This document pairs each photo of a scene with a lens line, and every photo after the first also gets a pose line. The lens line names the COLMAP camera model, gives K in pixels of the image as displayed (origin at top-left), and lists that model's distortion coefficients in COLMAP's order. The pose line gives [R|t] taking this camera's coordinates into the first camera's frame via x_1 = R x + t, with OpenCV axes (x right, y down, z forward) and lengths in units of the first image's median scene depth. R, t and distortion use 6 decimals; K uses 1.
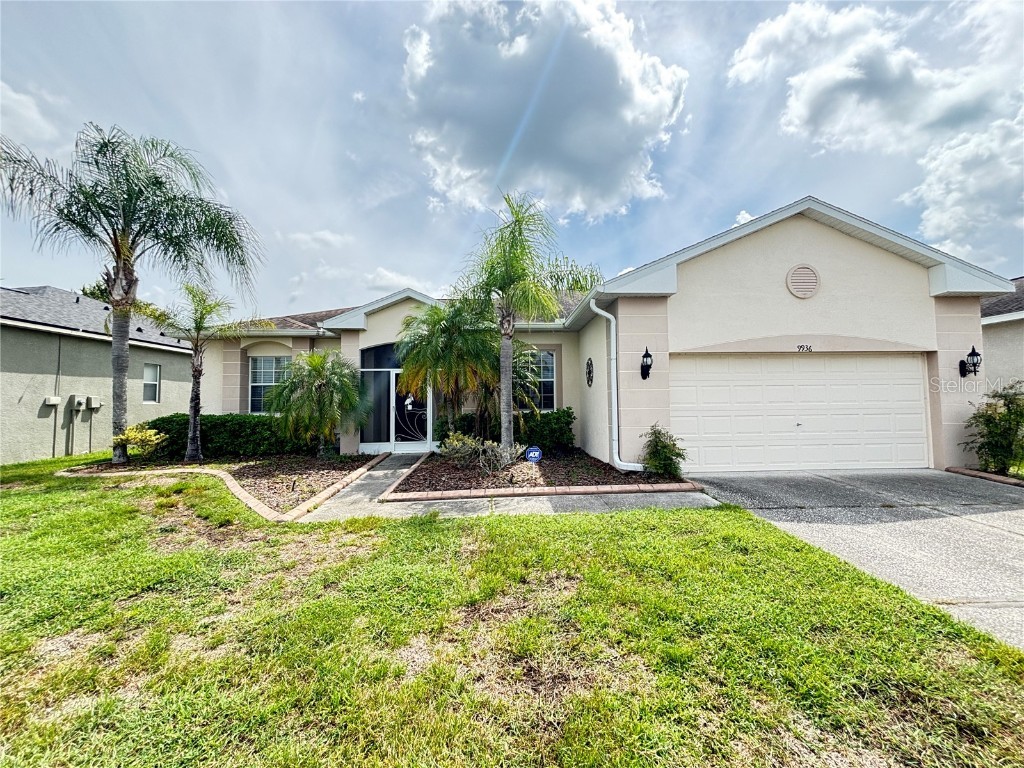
lens RADIAL K [[413.5, 0, 515.5], [0, 413.5, 373.9], [0, 0, 1]] dist [0.003959, -0.001525]
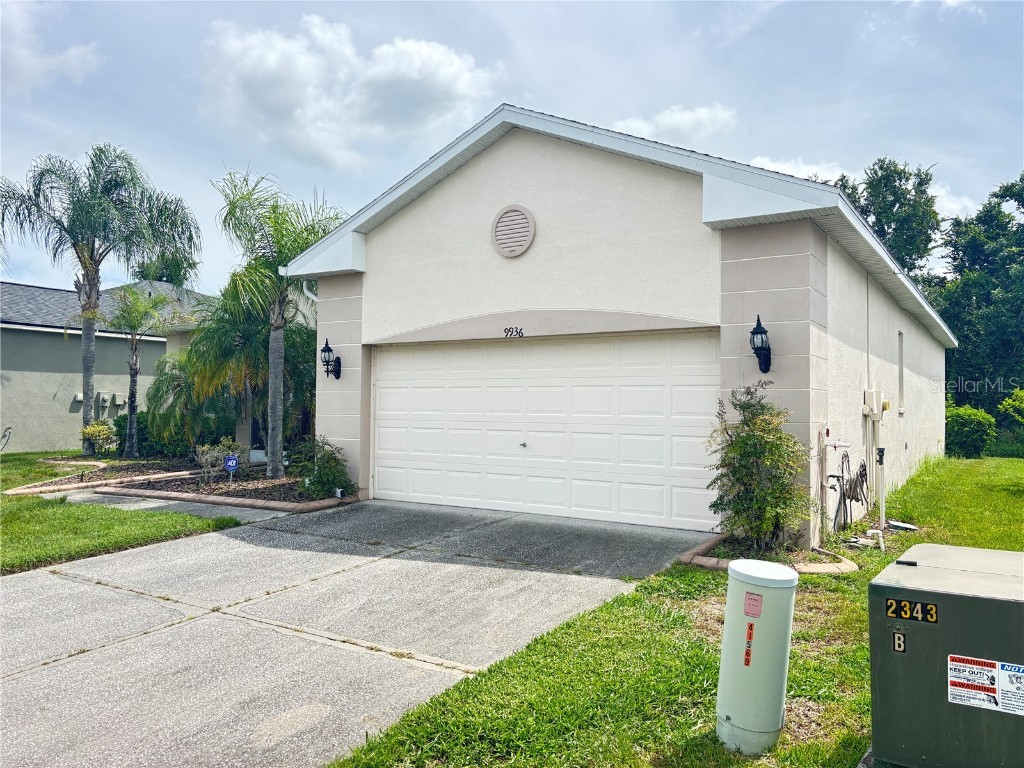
lens RADIAL K [[762.0, 0, 511.7], [0, 762.0, 392.6], [0, 0, 1]] dist [0.023373, -0.005636]
pose [[0.821570, 0.009855, -0.570023, 1.370146], [0.013088, 0.999261, 0.036140, -0.007925], [0.569958, -0.037152, 0.820834, -0.021875]]
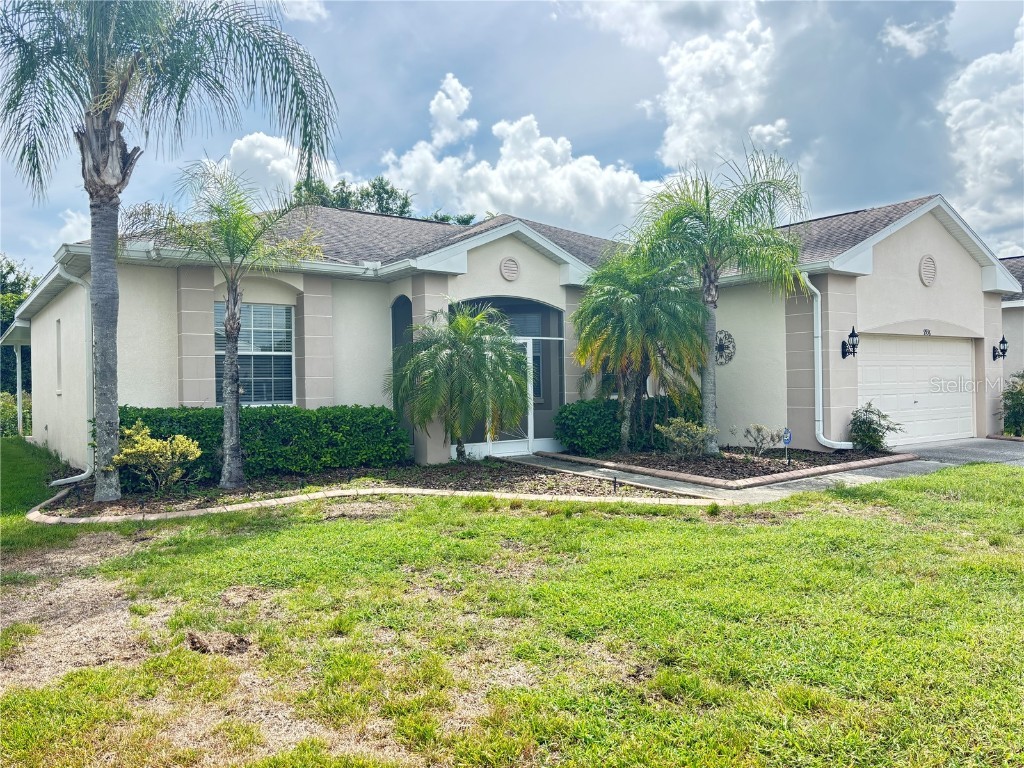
lens RADIAL K [[762.0, 0, 510.0], [0, 762.0, 377.1], [0, 0, 1]] dist [0.023373, -0.005636]
pose [[0.837120, 0.002370, 0.547014, -1.298990], [-0.028571, 0.998815, 0.039396, 0.008492], [-0.546273, -0.048608, 0.836196, -0.096046]]
